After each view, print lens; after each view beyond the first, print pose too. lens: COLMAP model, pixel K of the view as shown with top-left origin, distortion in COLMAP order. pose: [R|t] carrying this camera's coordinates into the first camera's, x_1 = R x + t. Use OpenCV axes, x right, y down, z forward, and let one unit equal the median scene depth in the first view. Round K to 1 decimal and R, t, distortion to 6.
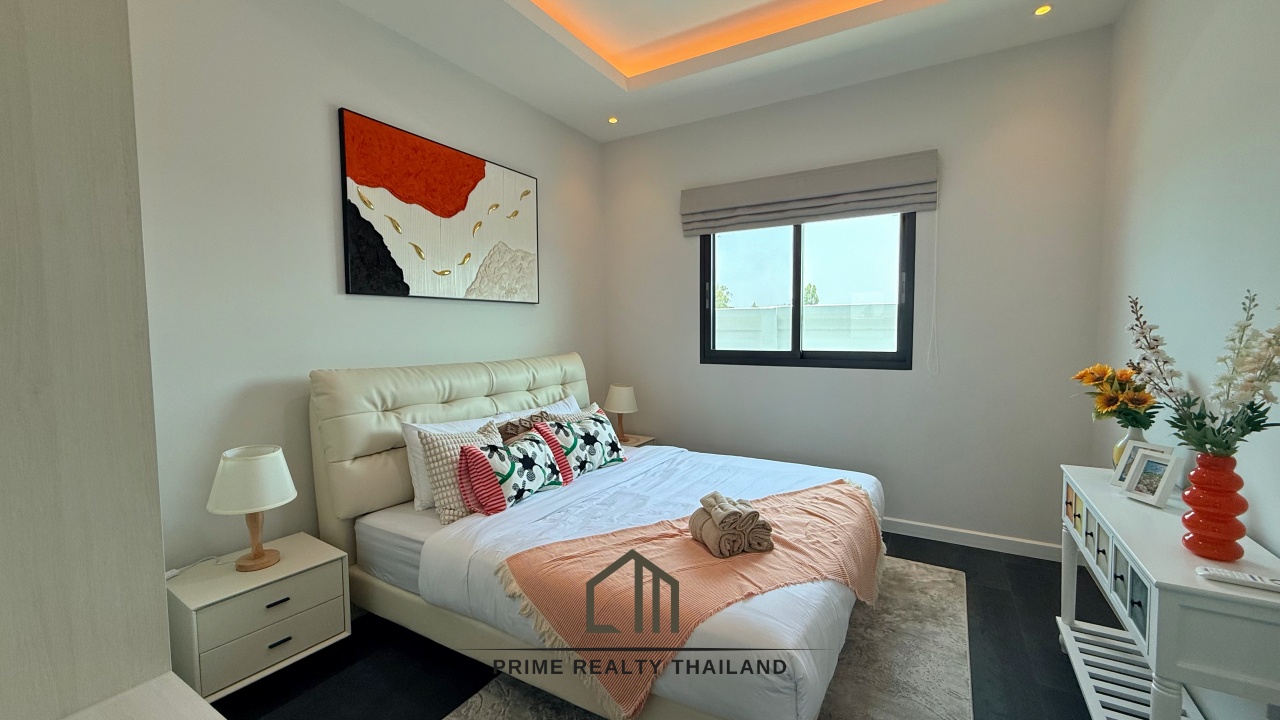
lens RADIAL K [[510.1, 0, 637.4], [0, 510.1, 358.8], [0, 0, 1]] dist [-0.000358, -0.000237]
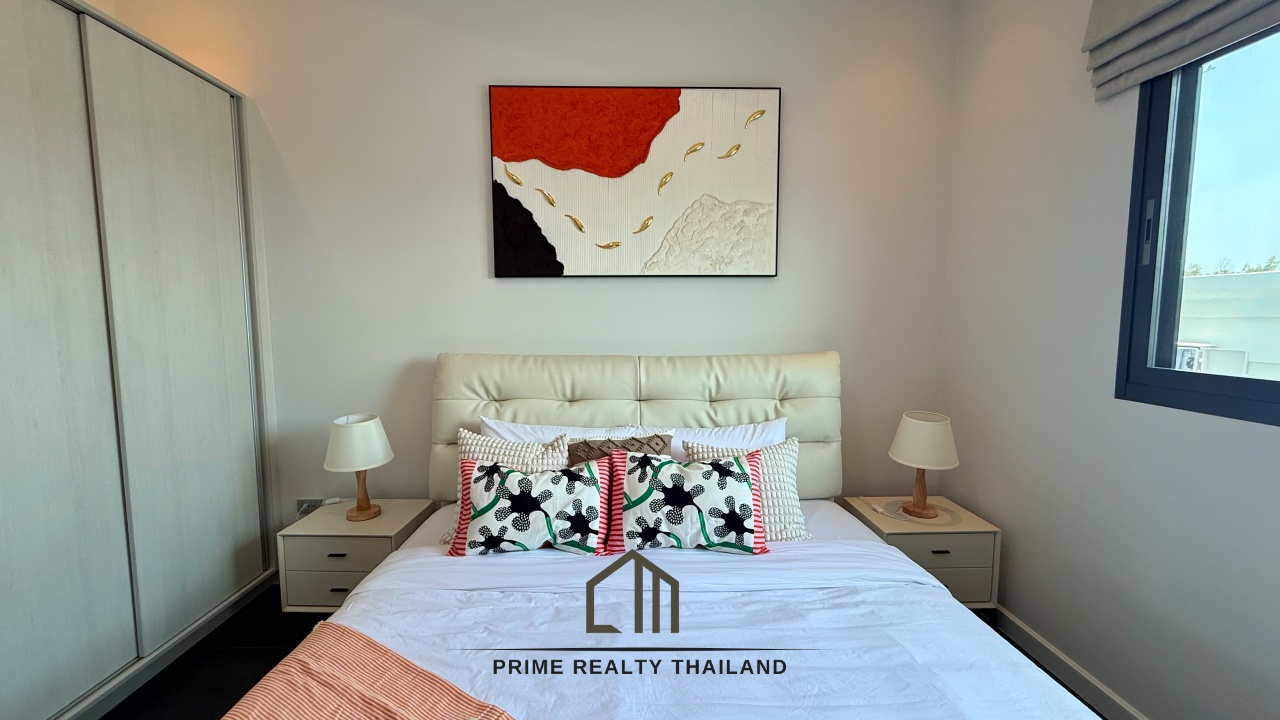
lens RADIAL K [[510.1, 0, 637.4], [0, 510.1, 358.8], [0, 0, 1]] dist [-0.000358, -0.000237]
pose [[0.534565, 0.078701, -0.841455, 0.374896], [-0.050826, 0.996846, 0.060946, -0.039797], [0.843598, 0.010188, 0.536879, 0.625013]]
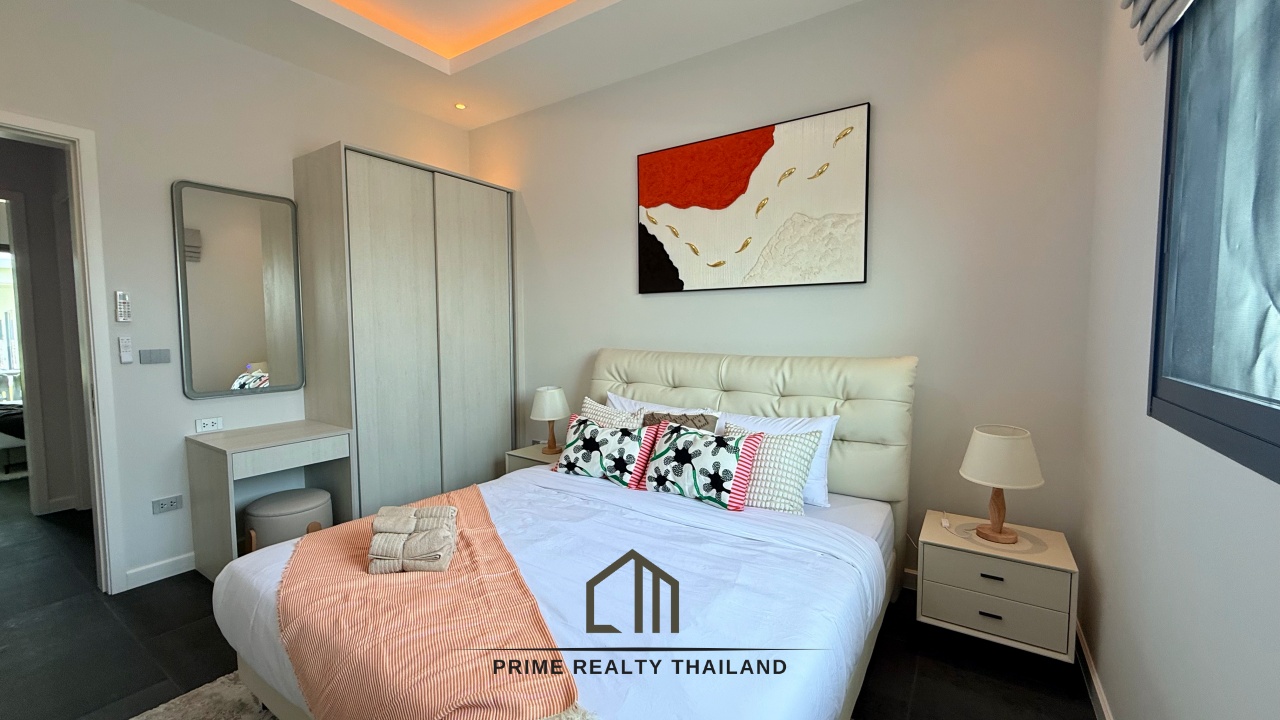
lens RADIAL K [[508.6, 0, 635.4], [0, 508.6, 359.4], [0, 0, 1]] dist [0.000180, 0.000126]
pose [[-0.053399, 0.070877, -0.996055, 0.687952], [-0.056082, 0.995691, 0.073858, -0.047923], [0.996997, 0.059805, -0.049194, 0.945490]]
